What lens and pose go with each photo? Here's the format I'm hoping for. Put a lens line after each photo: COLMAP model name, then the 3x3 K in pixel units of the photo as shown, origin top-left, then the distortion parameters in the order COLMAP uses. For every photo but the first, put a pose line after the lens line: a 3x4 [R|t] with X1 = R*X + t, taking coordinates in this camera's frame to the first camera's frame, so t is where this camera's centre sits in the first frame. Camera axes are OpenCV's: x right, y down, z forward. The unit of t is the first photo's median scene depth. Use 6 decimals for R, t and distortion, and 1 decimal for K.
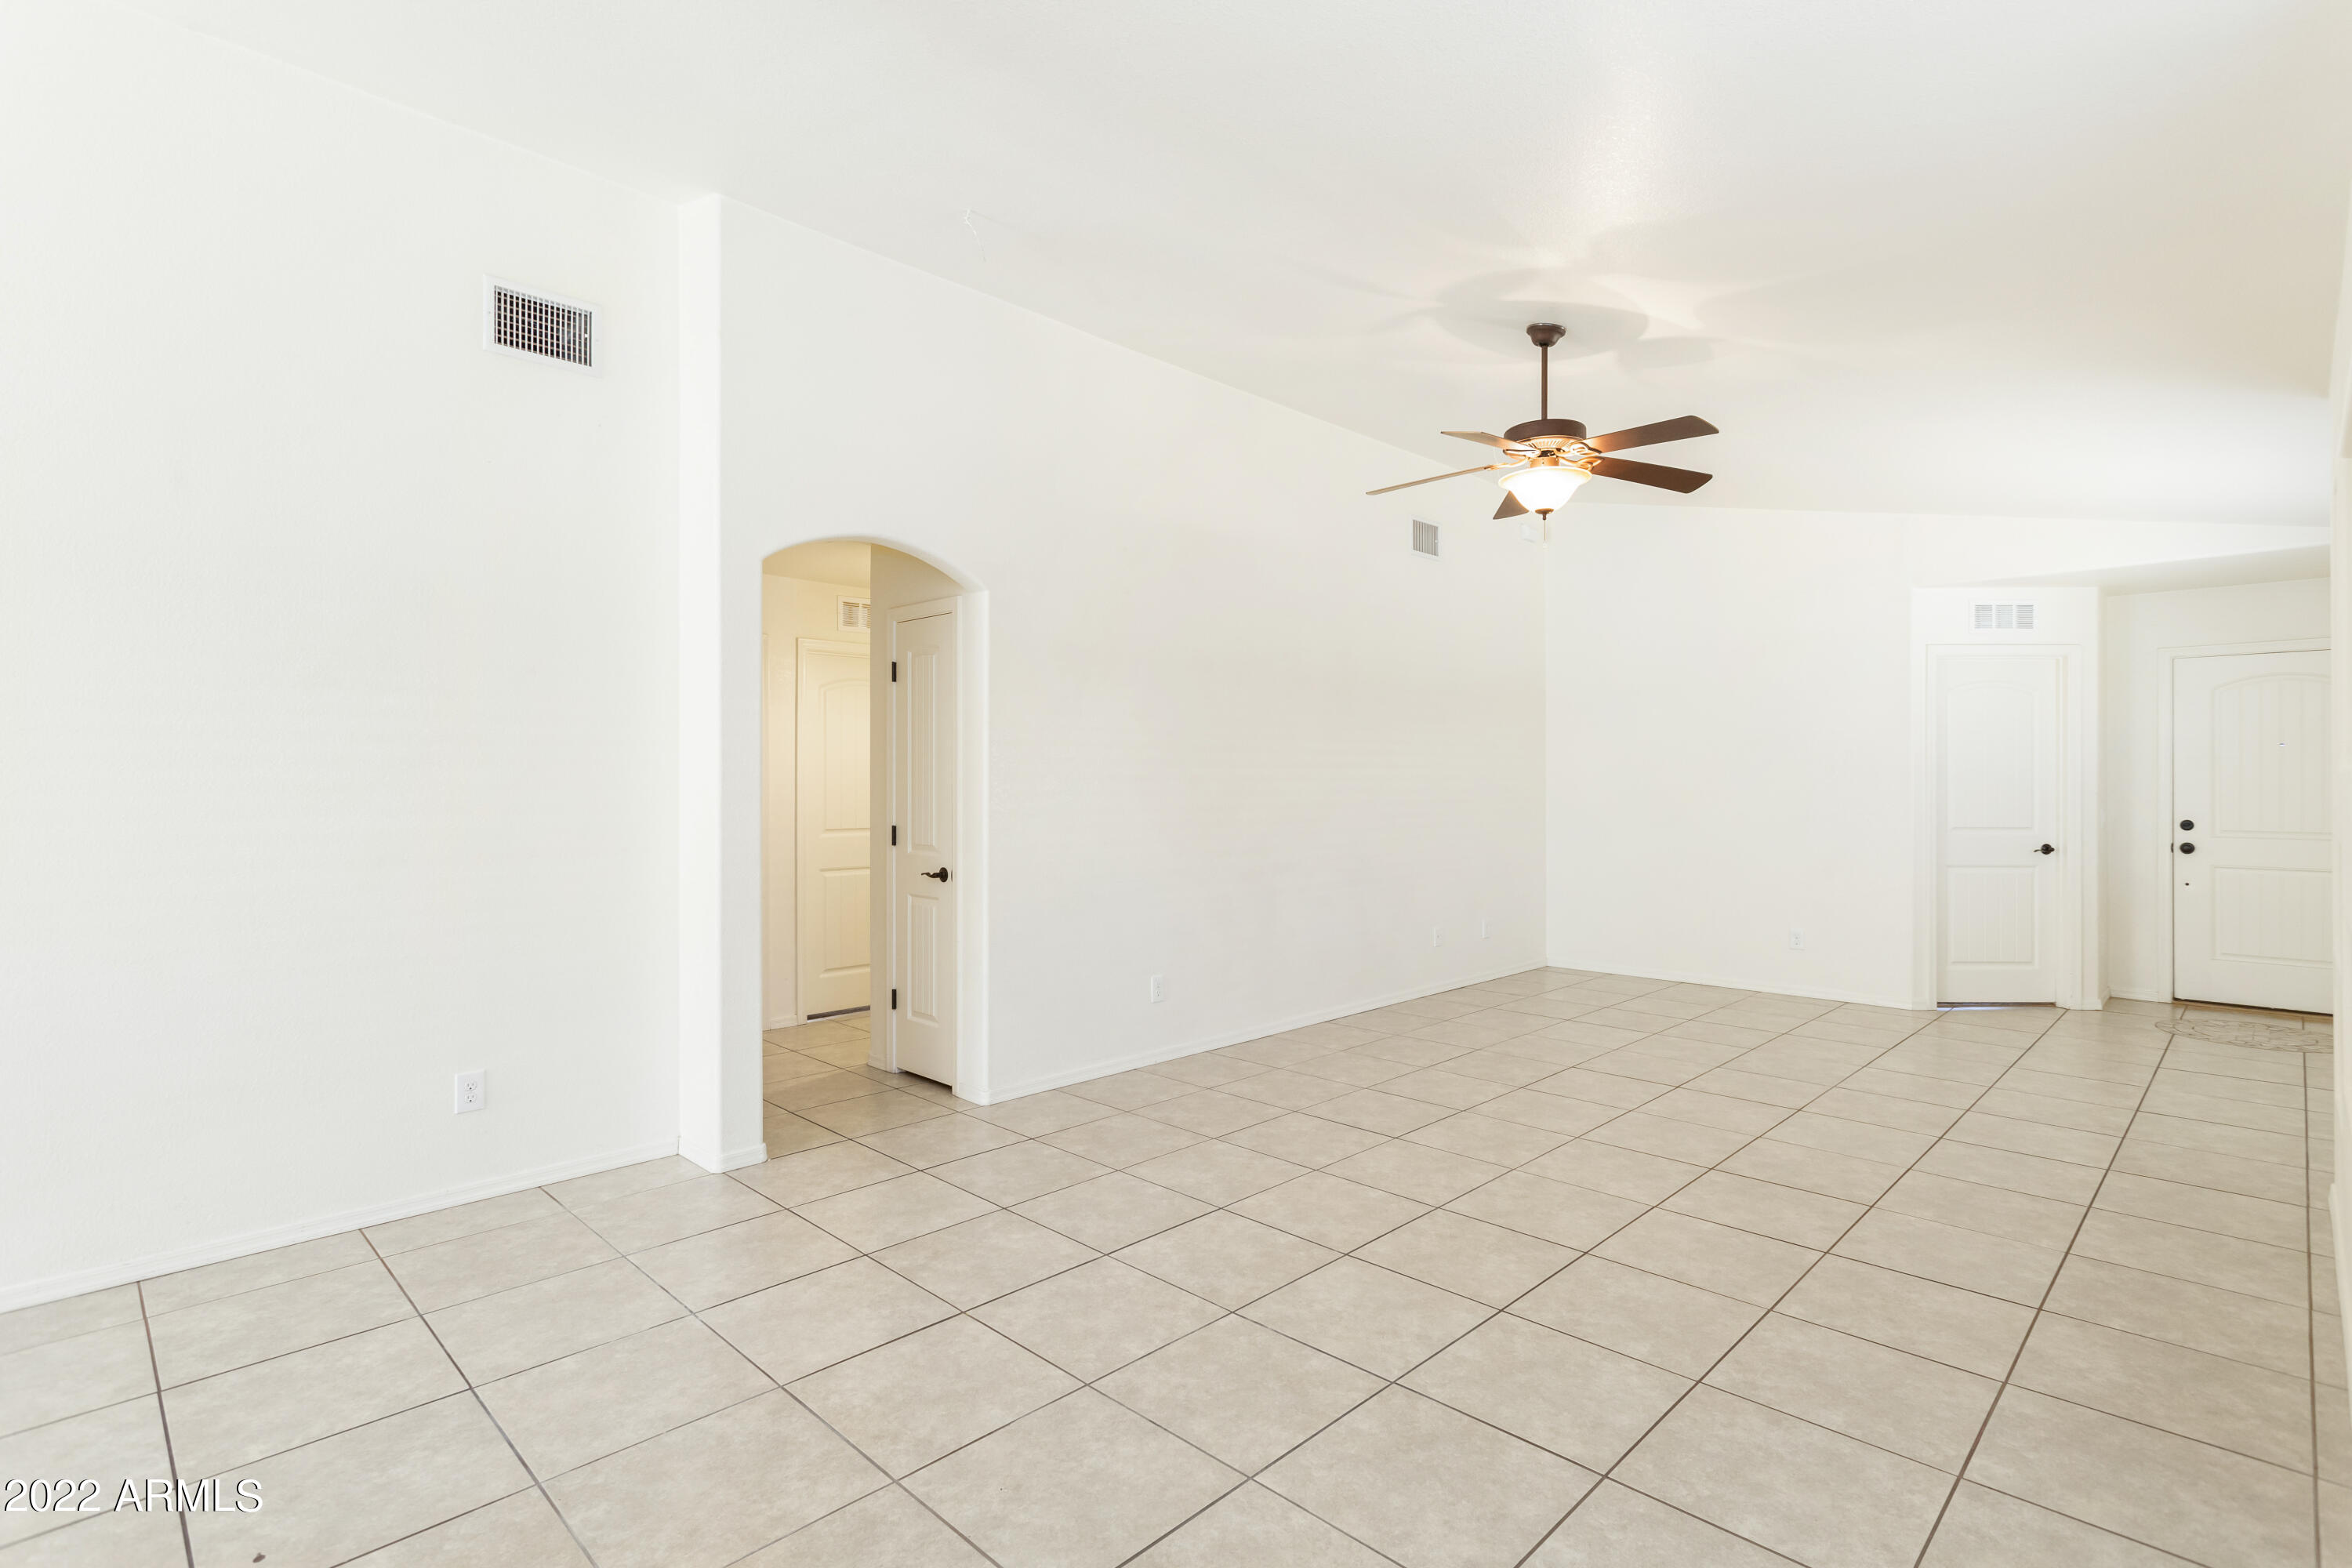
lens RADIAL K [[1119.9, 0, 1184.5], [0, 1119.9, 776.4], [0, 0, 1]] dist [0.004295, 0.000542]
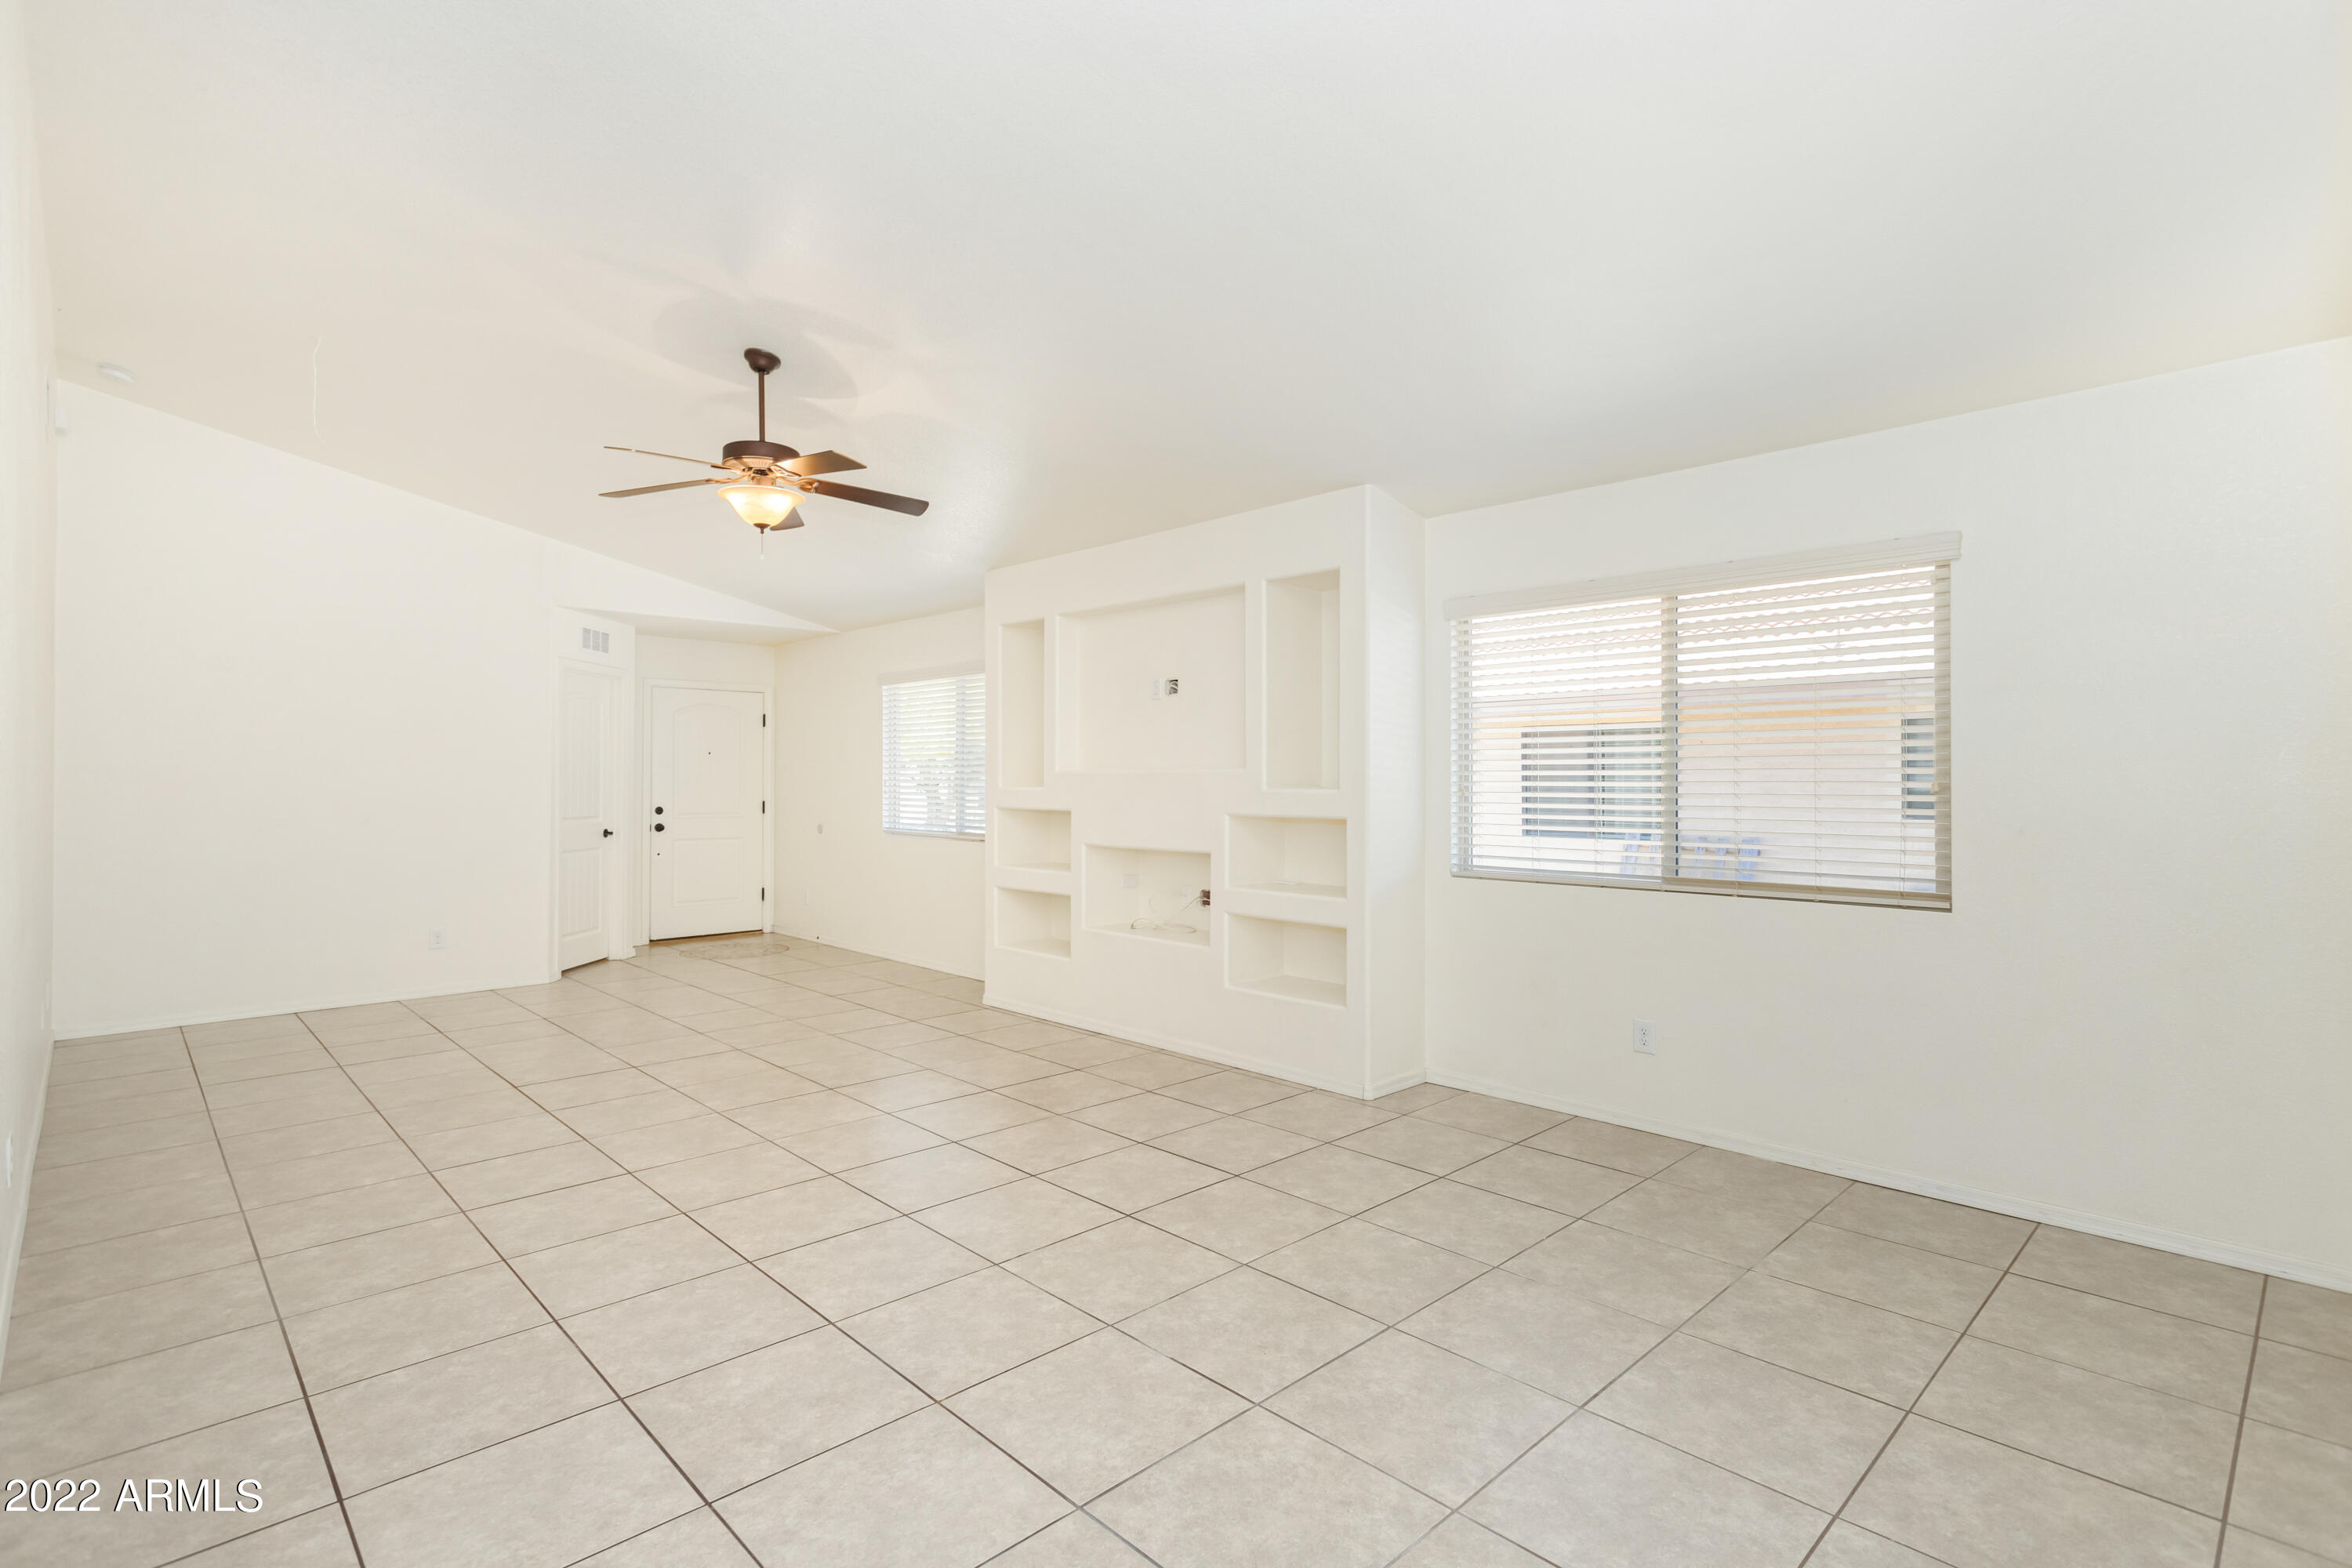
lens RADIAL K [[1119.9, 0, 1184.5], [0, 1119.9, 776.4], [0, 0, 1]] dist [0.004295, 0.000542]
pose [[0.018721, 0.003580, 0.999818, -0.896125], [-0.005278, 0.999980, -0.003482, 0.007223], [-0.999811, -0.005212, 0.018739, 0.689321]]
